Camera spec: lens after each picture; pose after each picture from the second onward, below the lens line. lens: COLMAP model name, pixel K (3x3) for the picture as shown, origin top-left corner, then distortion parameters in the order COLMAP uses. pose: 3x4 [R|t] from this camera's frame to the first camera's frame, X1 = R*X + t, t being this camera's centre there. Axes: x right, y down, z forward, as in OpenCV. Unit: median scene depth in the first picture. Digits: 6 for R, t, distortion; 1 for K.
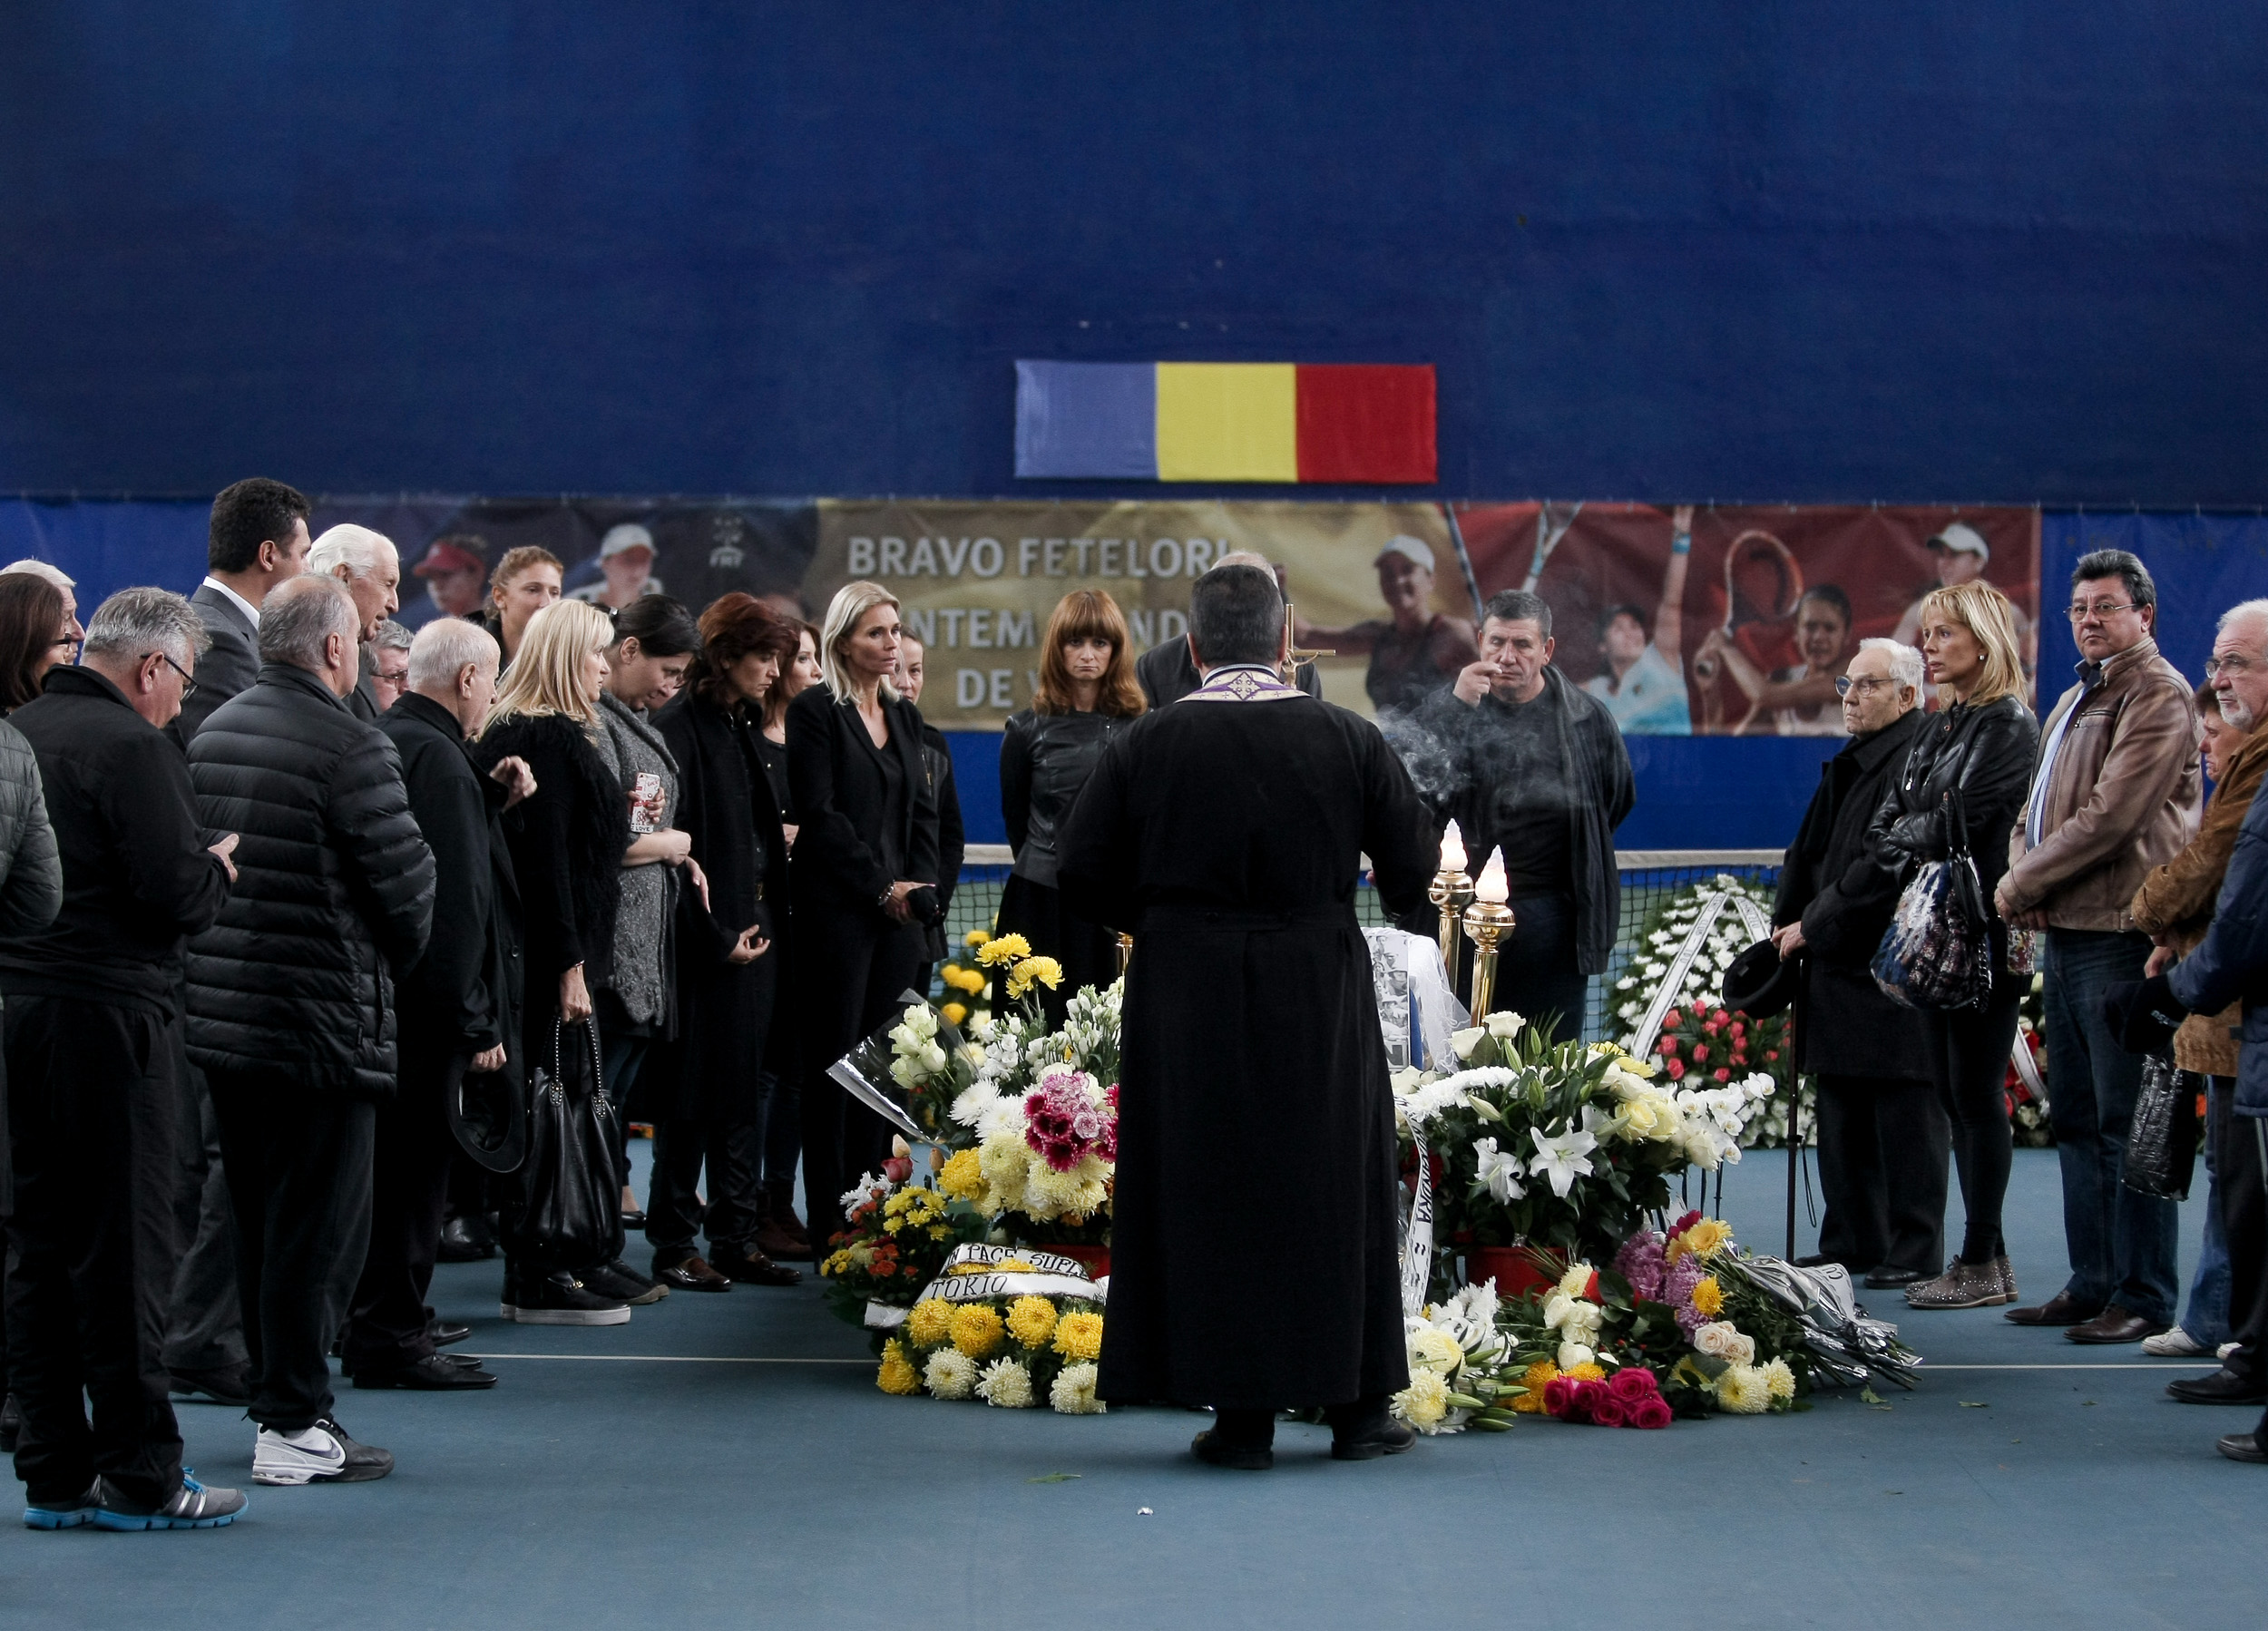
lens RADIAL K [[6636.6, 0, 1122.3], [0, 6636.6, 838.6], [0, 0, 1]] dist [-0.284420, 0.000000]
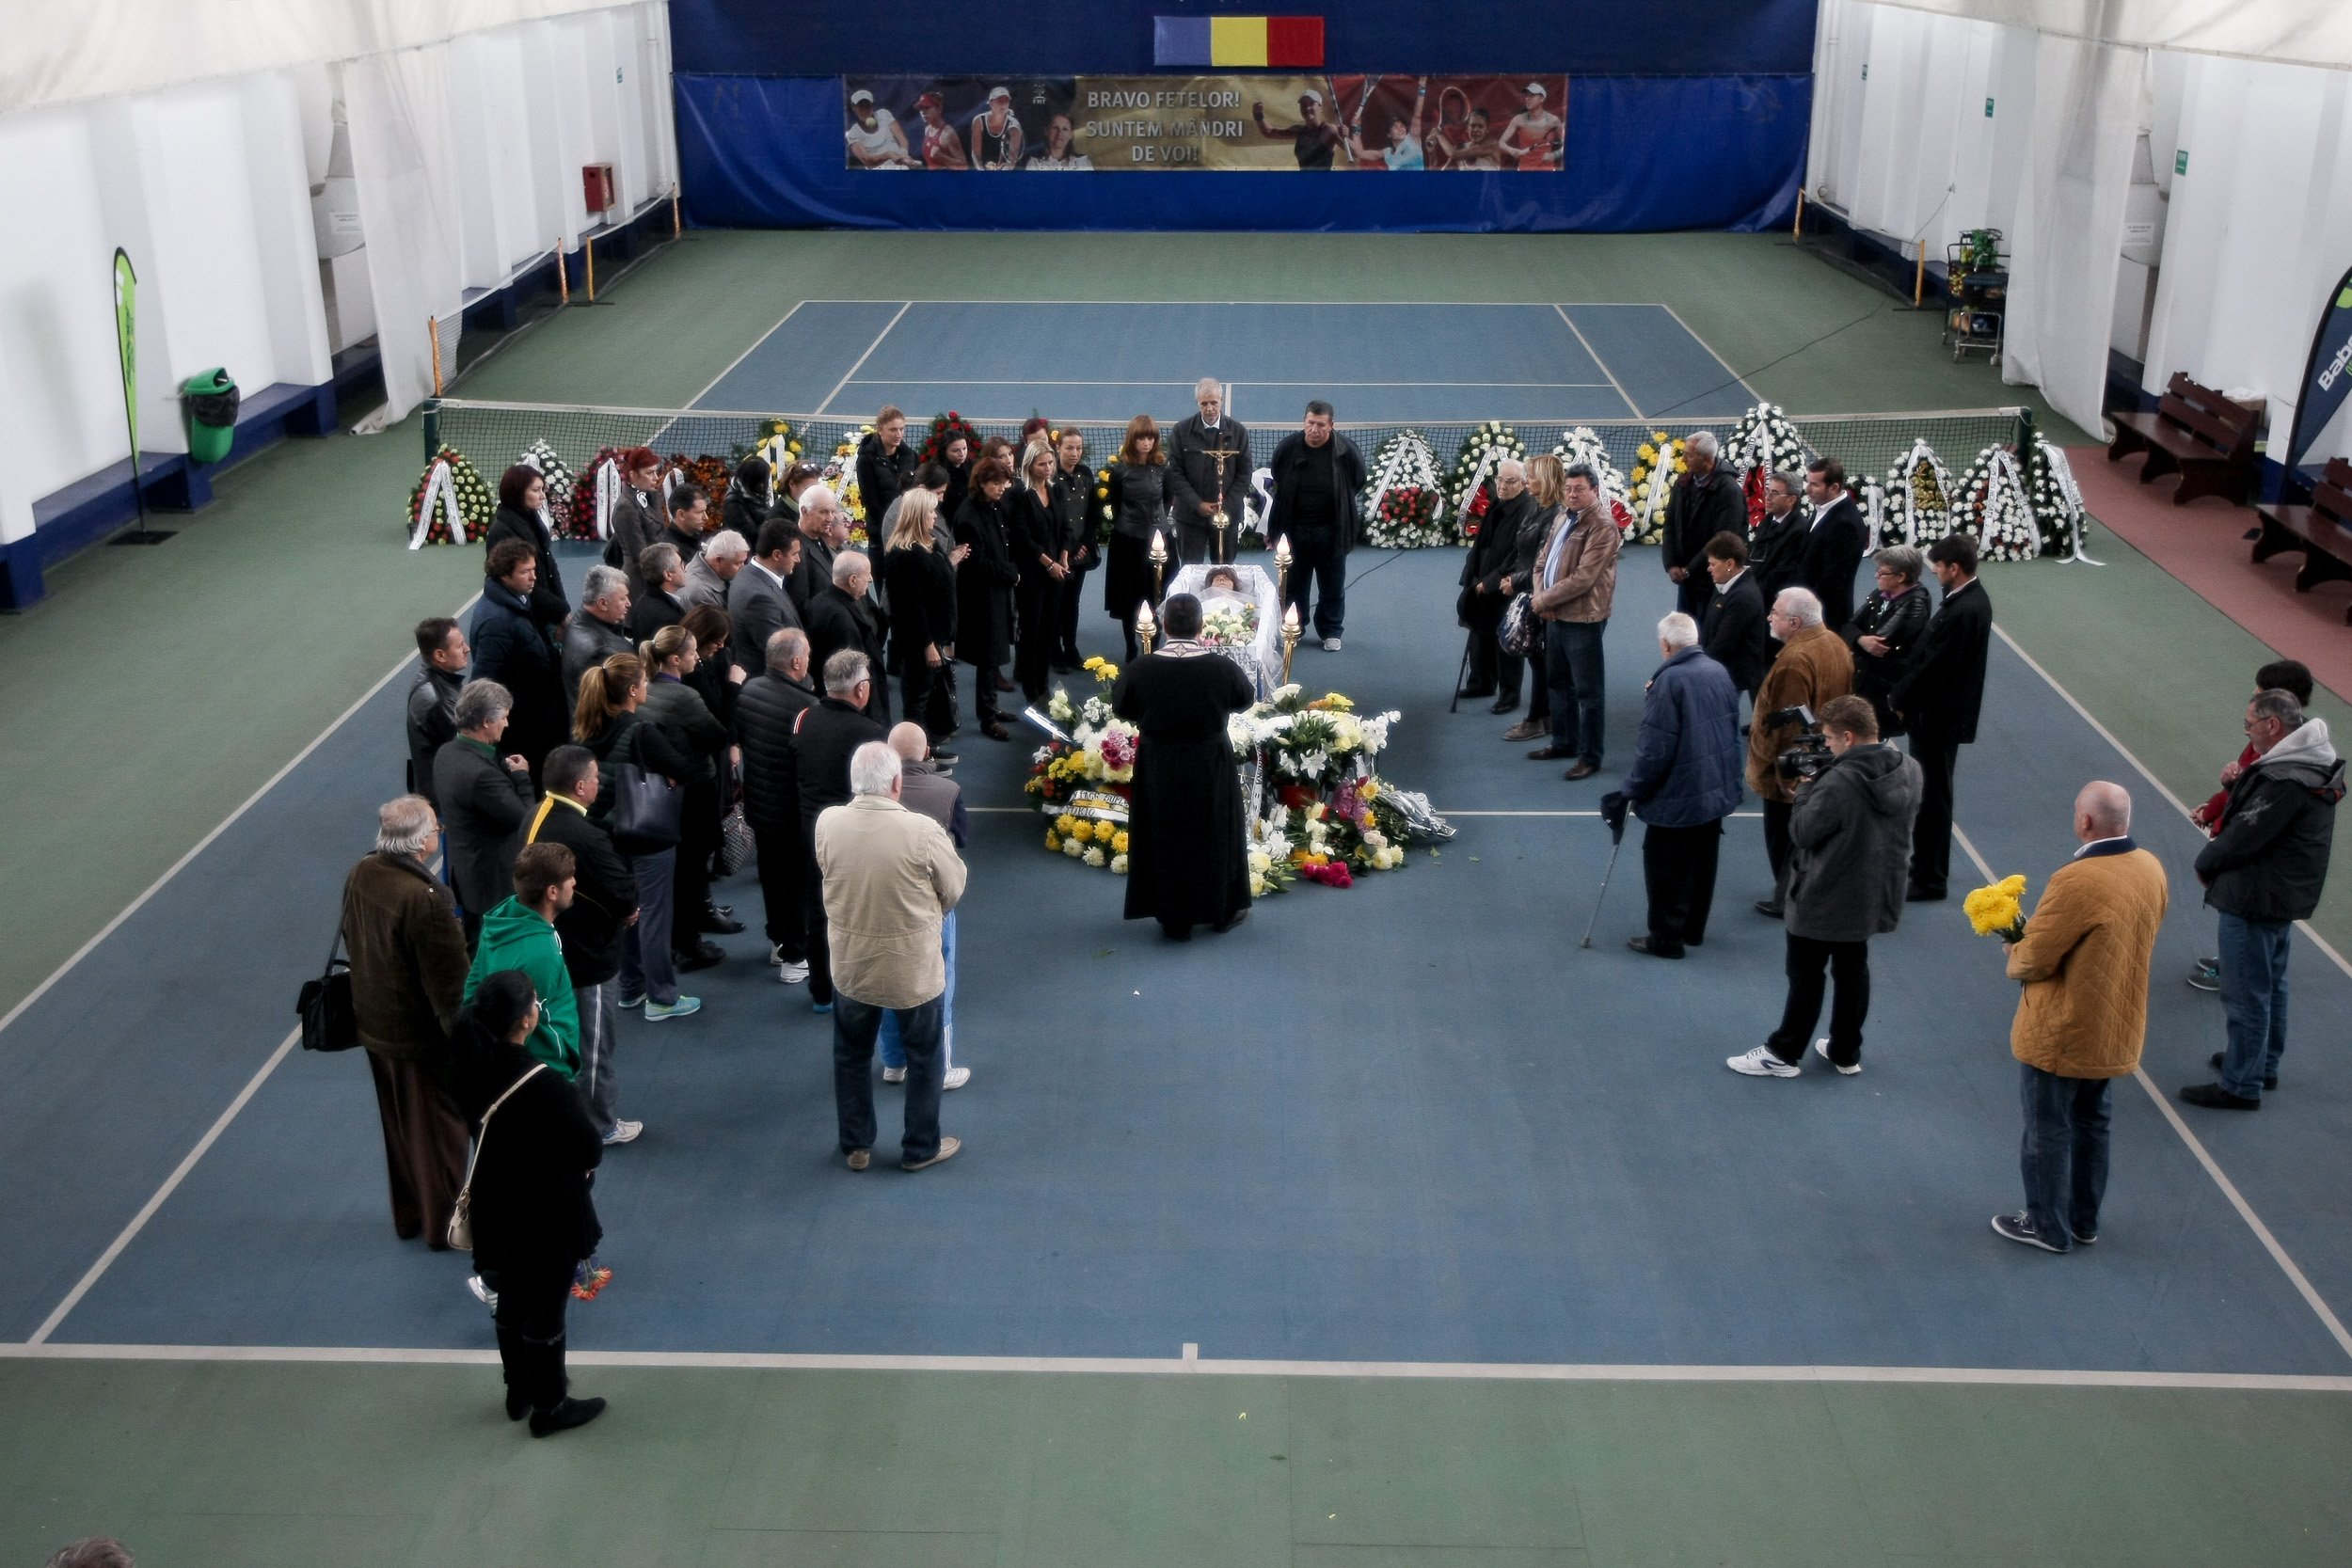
lens RADIAL K [[2467.2, 0, 1188.9], [0, 2467.2, 782.0], [0, 0, 1]] dist [0.006797, 0.000000]
pose [[0.999840, -0.002127, -0.017735, 0.031191], [0.007491, 0.951277, 0.308245, -0.206357], [0.016215, -0.308329, 0.951142, 0.087053]]
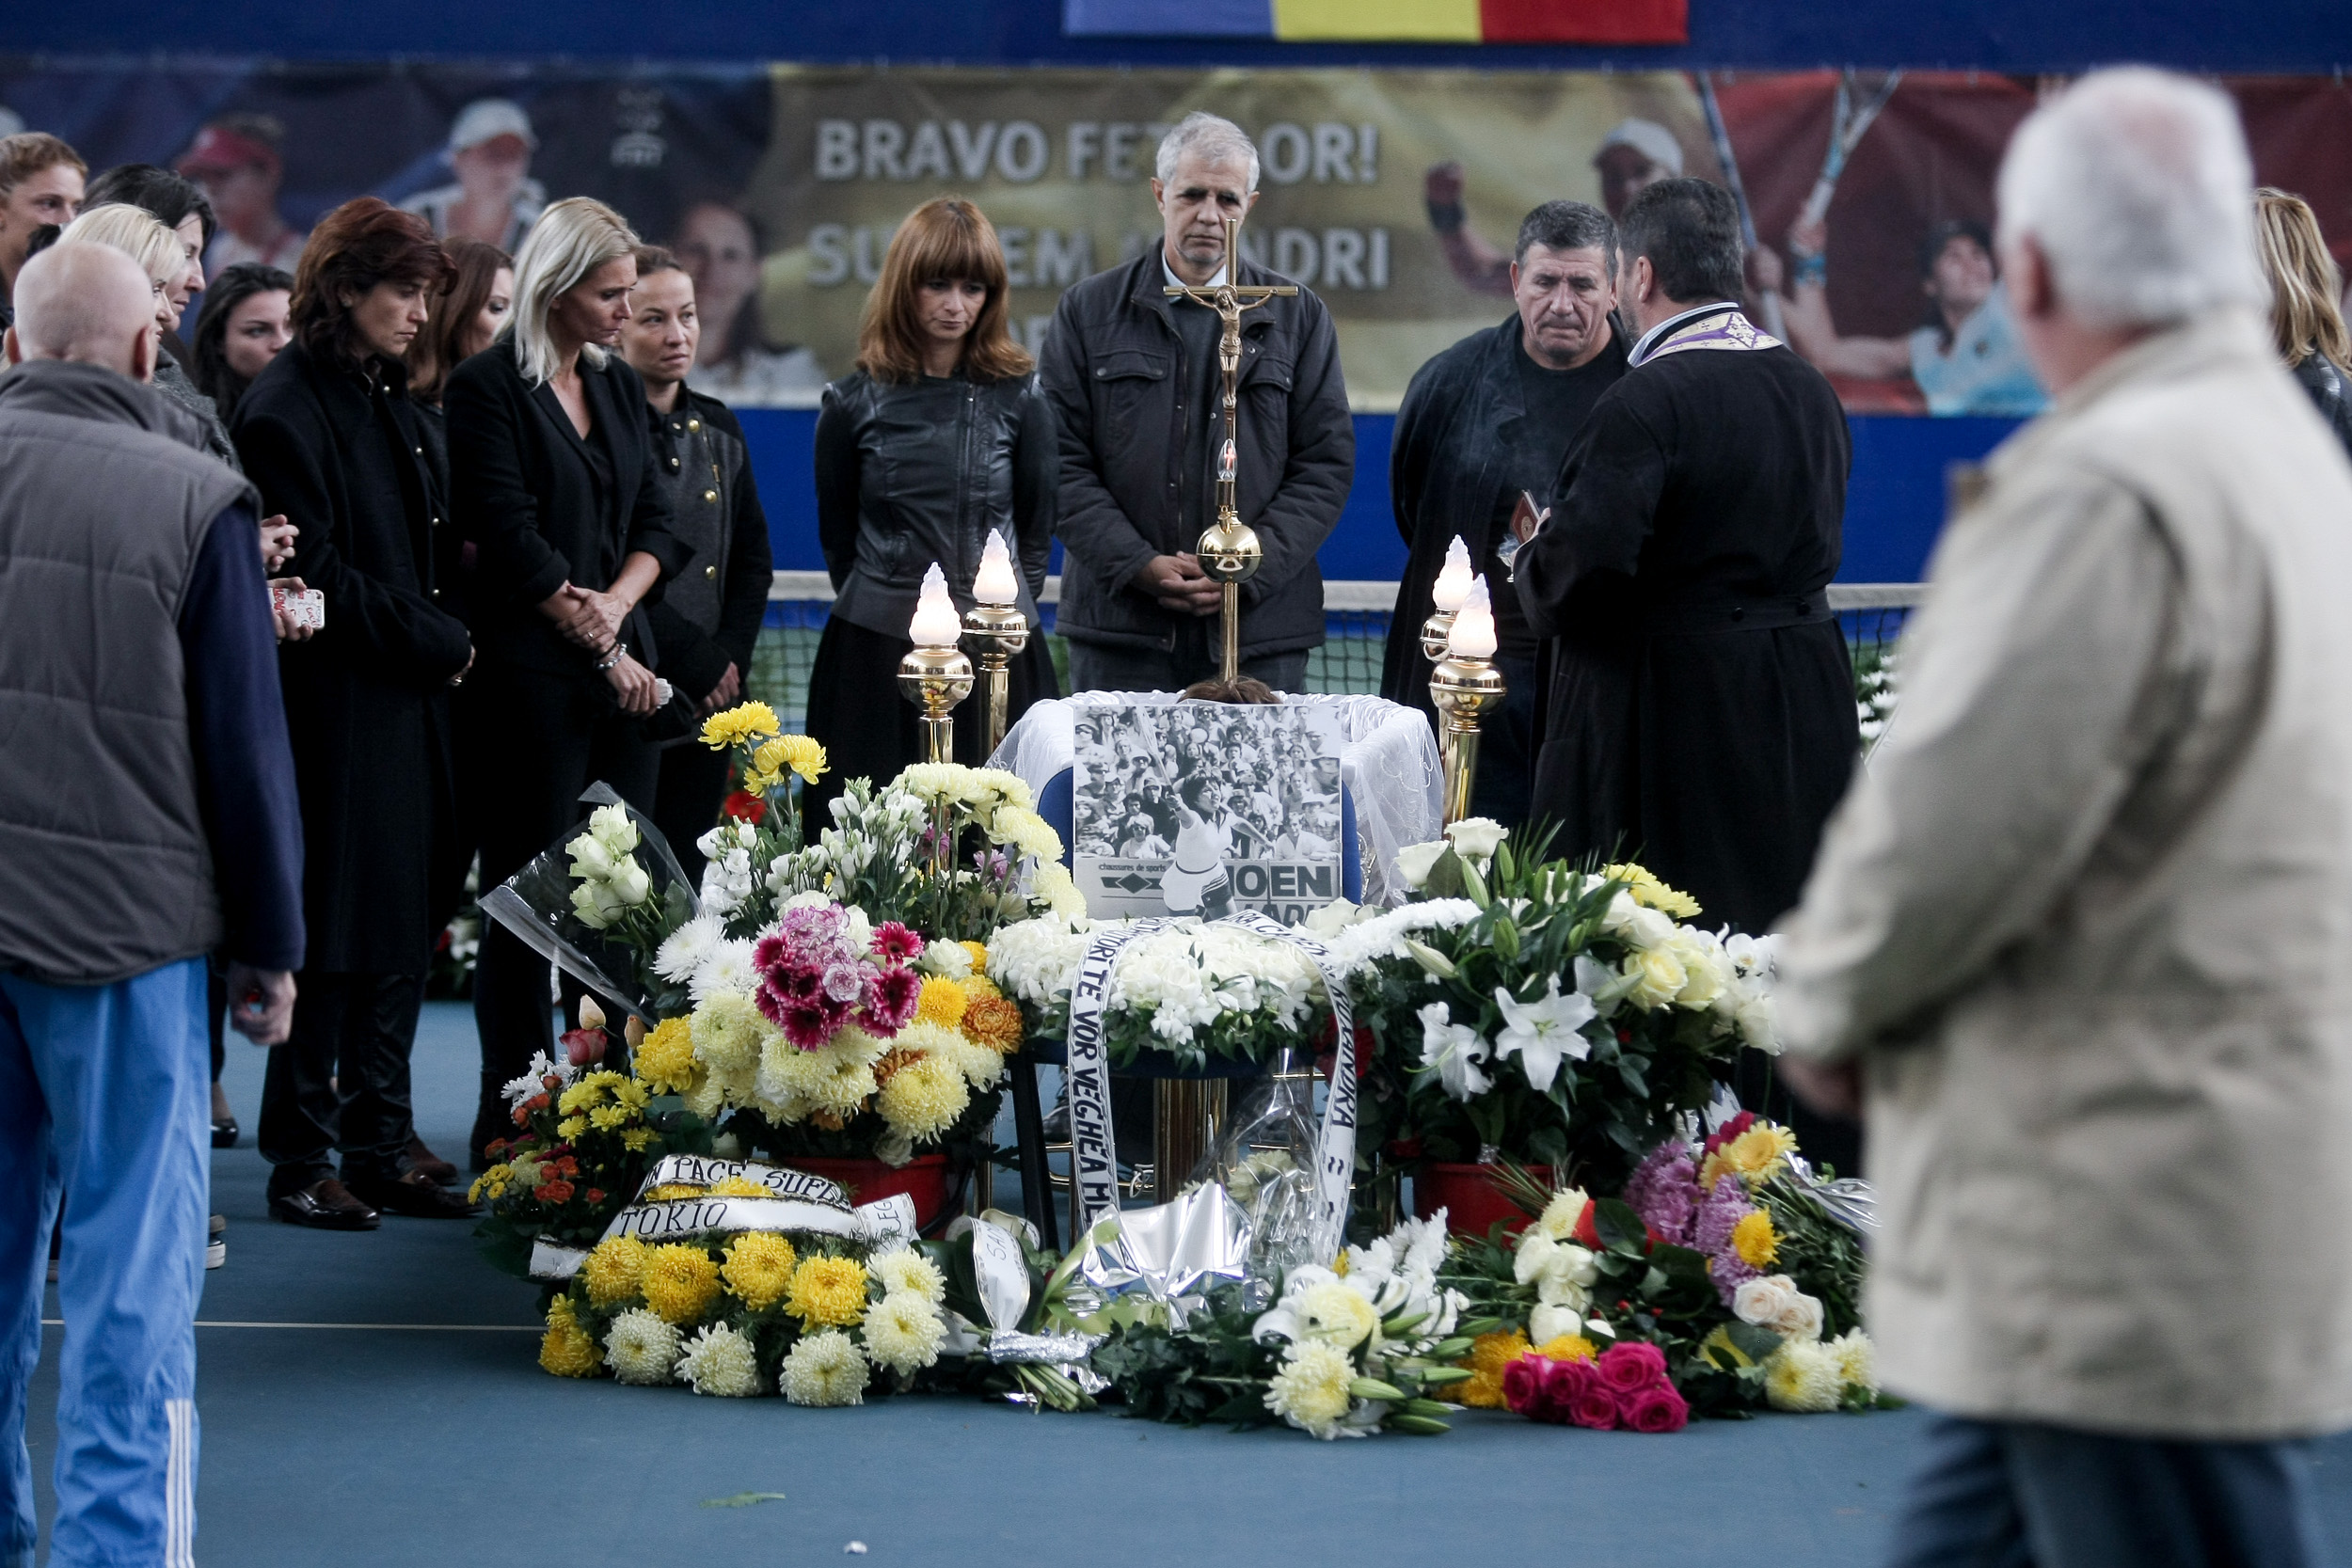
lens RADIAL K [[9771.6, 0, 1221.5], [0, 9771.6, 773.1], [0, 0, 1]] dist [0.139407, 0.000000]
pose [[0.999831, 0.002805, -0.018183, 0.045013], [-0.002426, 0.999779, 0.020871, 0.000532], [0.018238, -0.020823, 0.999617, -0.003480]]
